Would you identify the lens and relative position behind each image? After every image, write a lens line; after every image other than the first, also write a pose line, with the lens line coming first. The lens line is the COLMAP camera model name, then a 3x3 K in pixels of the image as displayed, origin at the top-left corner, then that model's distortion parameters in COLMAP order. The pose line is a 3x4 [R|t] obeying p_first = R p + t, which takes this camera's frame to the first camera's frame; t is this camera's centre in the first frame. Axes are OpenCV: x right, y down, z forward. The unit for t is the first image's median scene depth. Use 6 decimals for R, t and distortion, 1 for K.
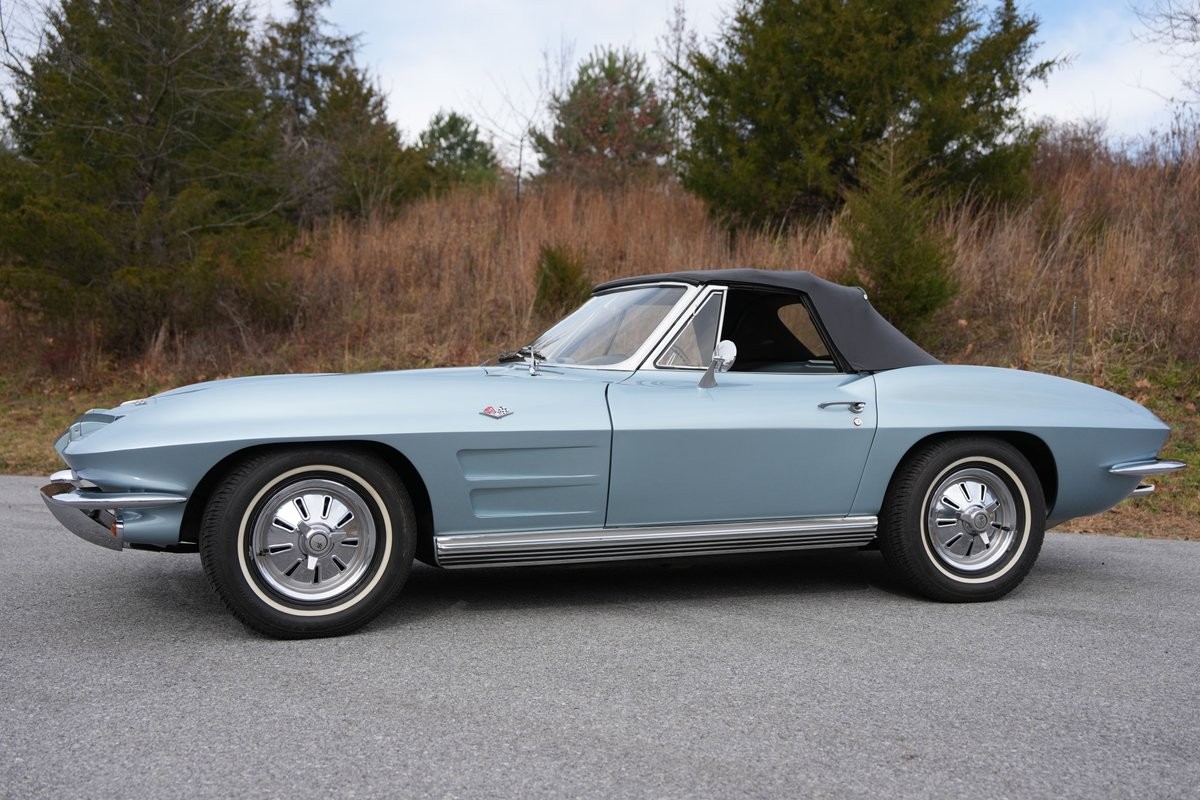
lens RADIAL K [[1262.3, 0, 569.0], [0, 1262.3, 425.2], [0, 0, 1]] dist [0.068128, 0.000000]
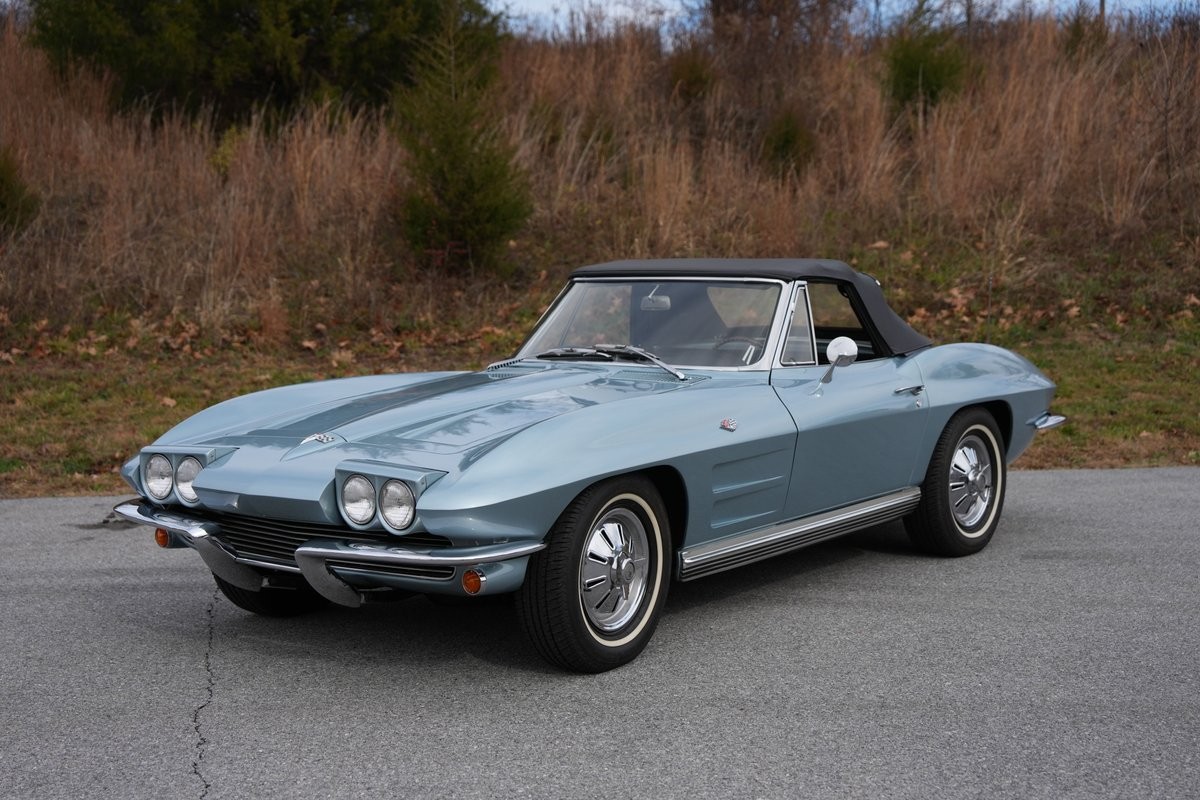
lens RADIAL K [[1721.2, 0, 591.1], [0, 1721.2, 400.0], [0, 0, 1]] dist [0.172995, 0.000000]
pose [[0.833768, -0.069847, 0.547679, -0.796595], [0.045993, 0.997304, 0.057171, -0.100221], [-0.550196, -0.022478, 0.834733, -0.091001]]
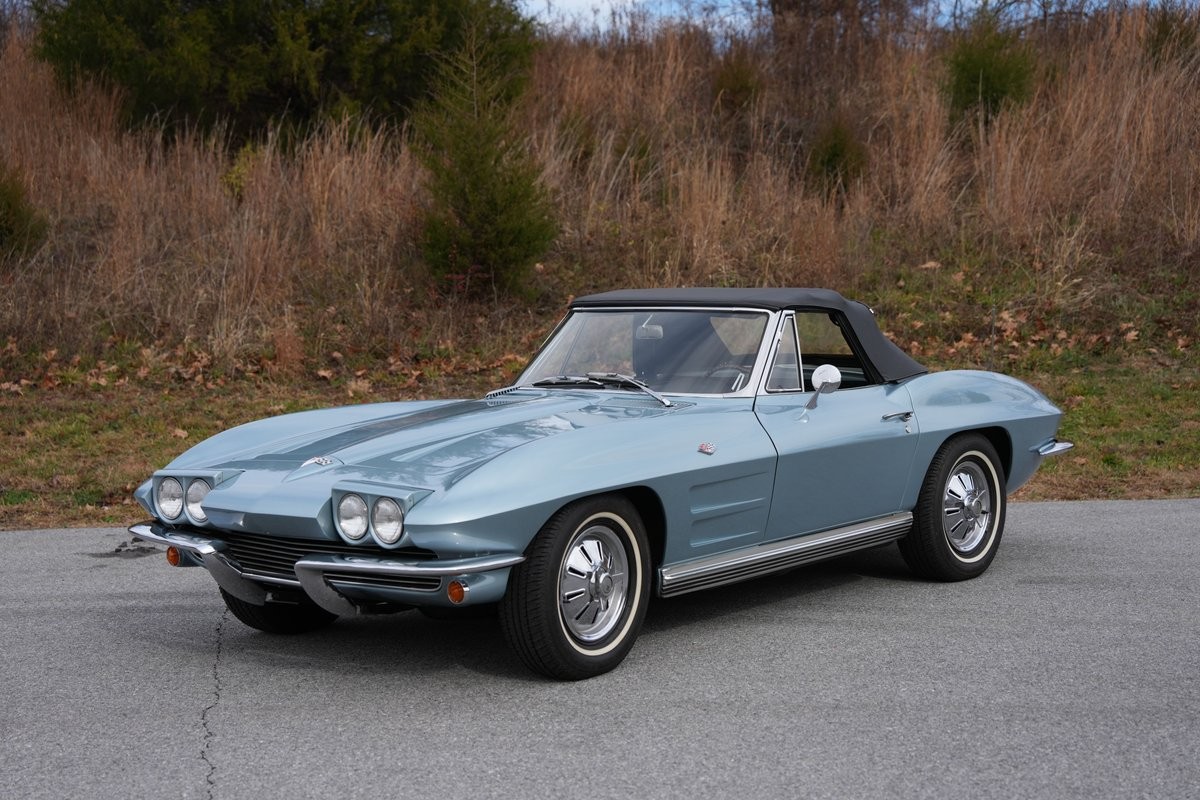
lens RADIAL K [[1972.8, 0, 587.9], [0, 1972.8, 405.4], [0, 0, 1]] dist [0.230554, 0.000000]
pose [[0.853161, -0.064118, 0.517692, -0.884218], [0.050677, 0.997911, 0.040079, -0.104101], [-0.519180, -0.007959, 0.854628, -0.338327]]
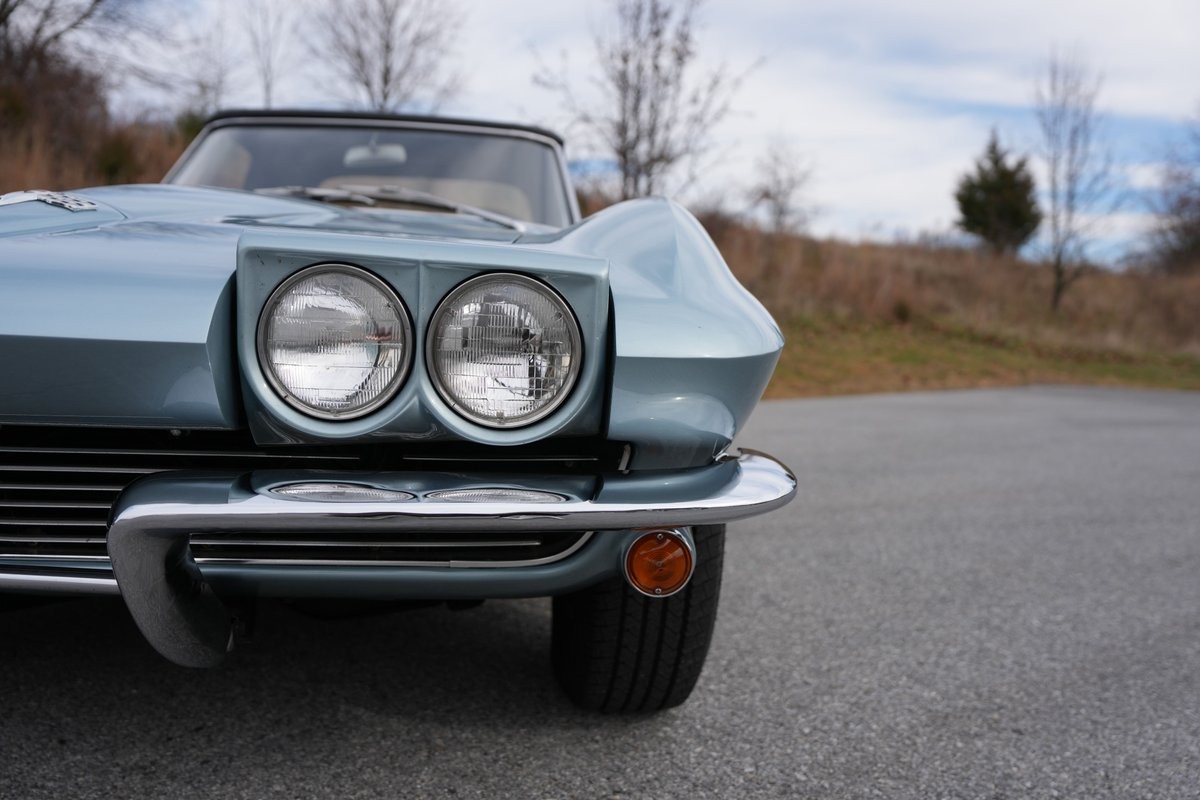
lens RADIAL K [[969.5, 0, 605.4], [0, 969.5, 408.0], [0, 0, 1]] dist [-0.056478, 0.069142]
pose [[0.274083, -0.074744, 0.958797, -0.505164], [0.002230, 0.997022, 0.077087, 0.013510], [-0.961704, -0.018990, 0.273433, 0.772401]]
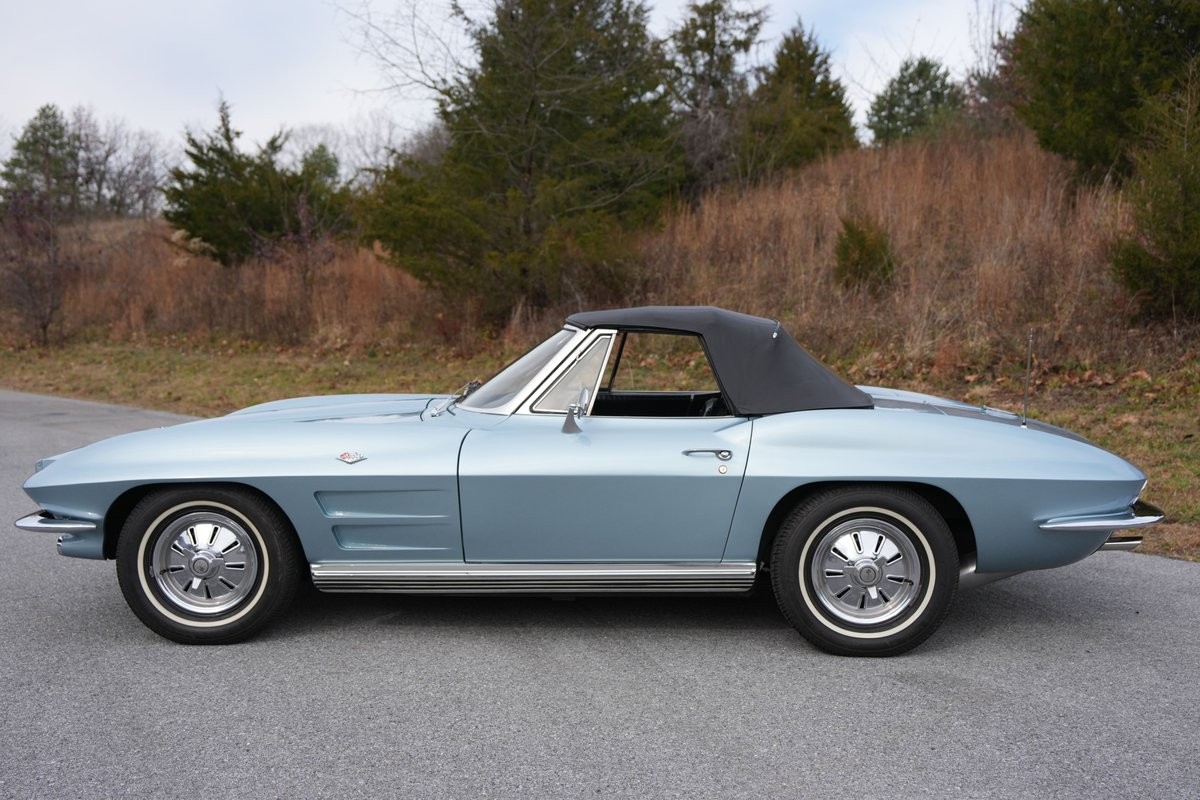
lens RADIAL K [[1168.9, 0, 602.1], [0, 1168.9, 425.6], [0, 0, 1]] dist [0.056624, 0.000000]
pose [[0.920861, 0.025870, -0.389031, 0.477024], [-0.002074, 0.998107, 0.061465, -0.089241], [0.389885, -0.055794, 0.919172, 0.119797]]
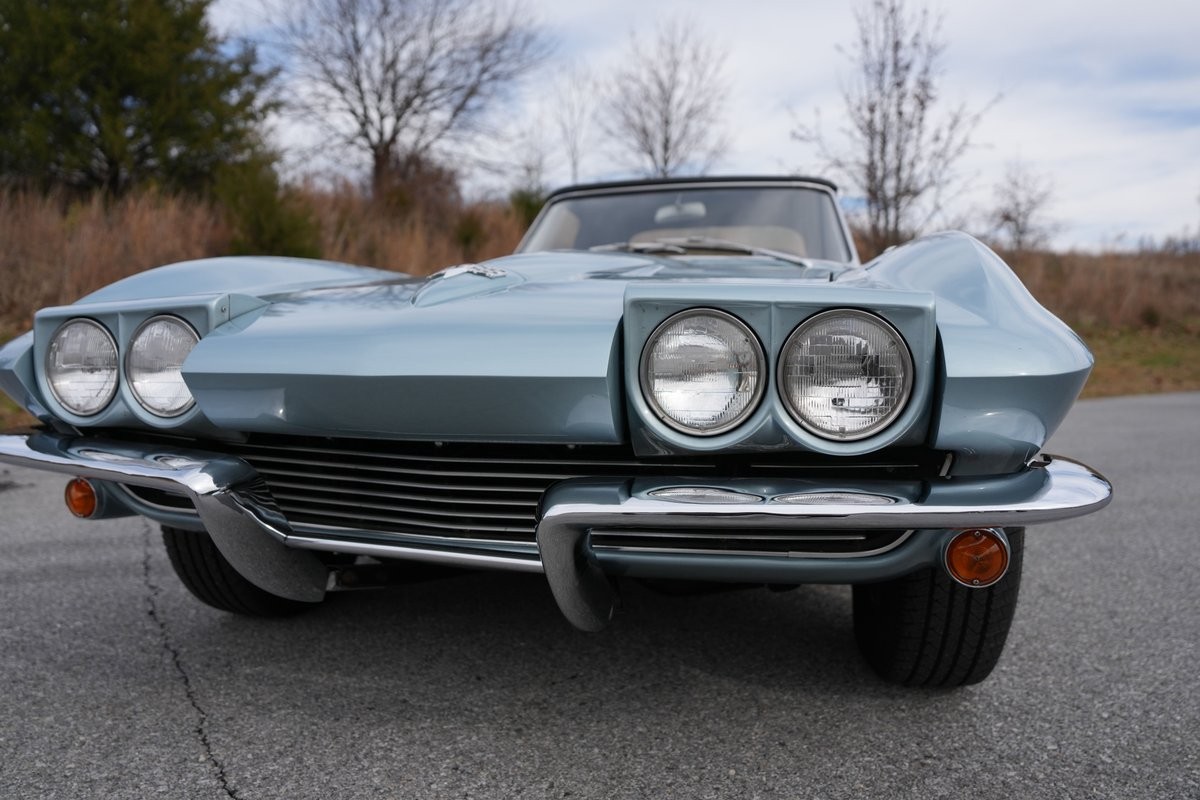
lens RADIAL K [[819.0, 0, 600.3], [0, 819.0, 400.1], [0, 0, 1]] dist [-0.107149, 0.073679]
pose [[0.550754, -0.066264, 0.832033, -0.514301], [0.043092, 0.997772, 0.050939, 0.010796], [-0.833555, 0.007799, 0.552382, 0.787239]]
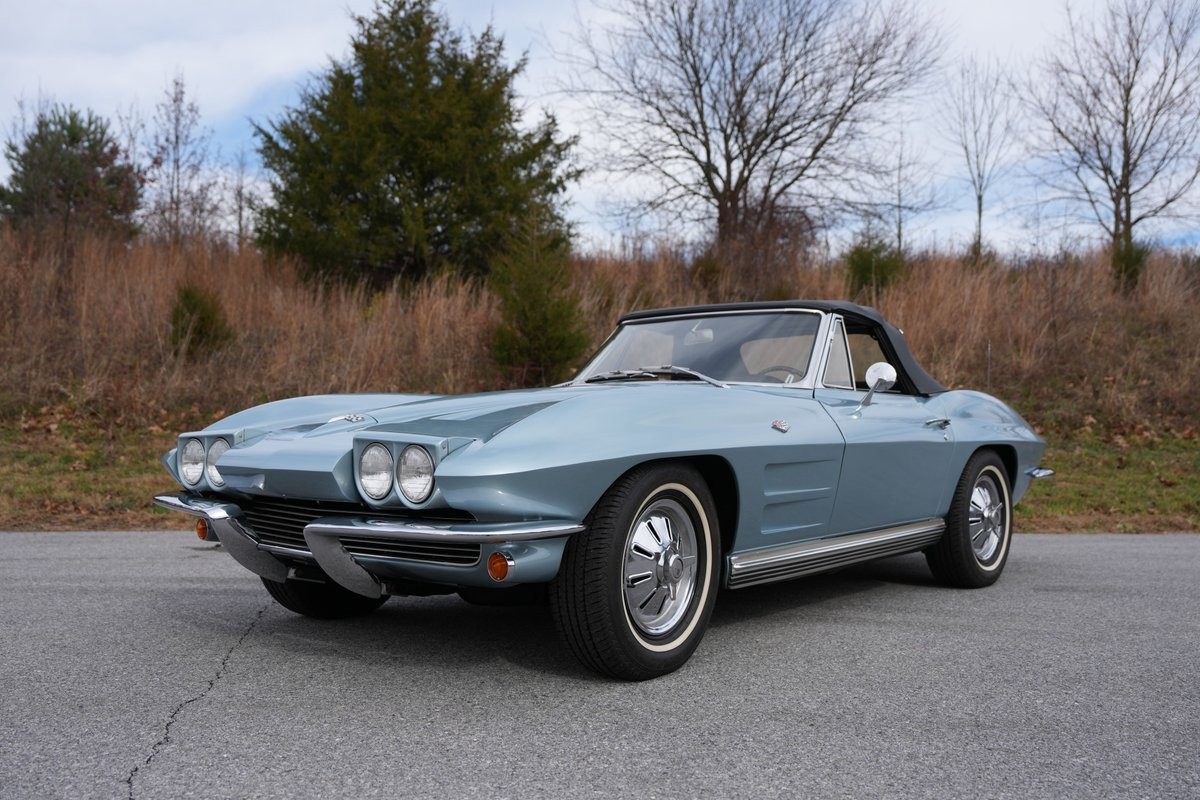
lens RADIAL K [[1097.3, 0, 591.1], [0, 1097.3, 407.7], [0, 0, 1]] dist [-0.004807, 0.000000]
pose [[0.853769, 0.007131, 0.520602, -0.549480], [0.023462, 0.998364, -0.052152, 0.014754], [-0.520122, 0.056740, 0.852205, 0.300206]]
